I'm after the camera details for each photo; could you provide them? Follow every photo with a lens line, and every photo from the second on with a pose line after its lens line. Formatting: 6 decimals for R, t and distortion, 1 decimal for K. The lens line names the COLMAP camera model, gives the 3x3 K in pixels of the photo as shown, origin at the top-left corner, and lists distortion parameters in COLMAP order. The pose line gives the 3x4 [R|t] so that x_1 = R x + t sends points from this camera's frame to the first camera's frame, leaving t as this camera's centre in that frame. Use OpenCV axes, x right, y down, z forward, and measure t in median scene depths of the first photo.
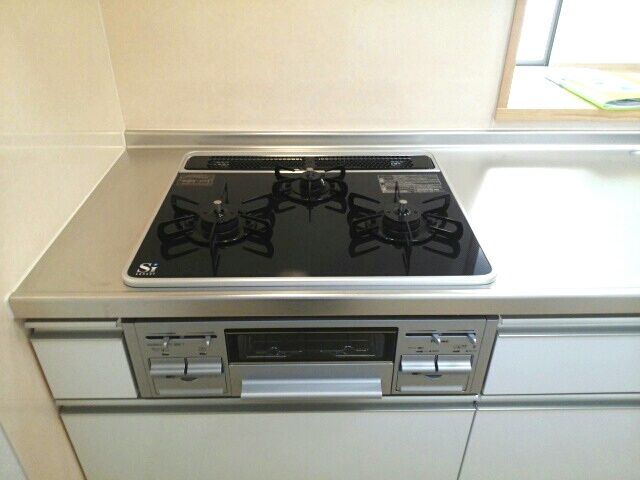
lens RADIAL K [[509.1, 0, 319.3], [0, 509.1, 239.7], [0, 0, 1]] dist [0.016241, -0.048126]
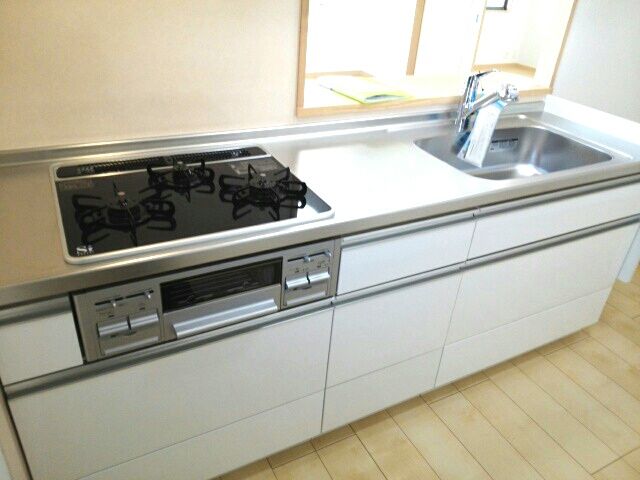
lens RADIAL K [[509.1, 0, 318.0], [0, 509.1, 240.5], [0, 0, 1]] dist [0.016241, -0.048126]
pose [[0.889956, -0.174234, 0.421451, -0.322192], [0.184311, 0.982720, 0.017071, 0.107054], [-0.417143, 0.062486, 0.906690, -0.330736]]
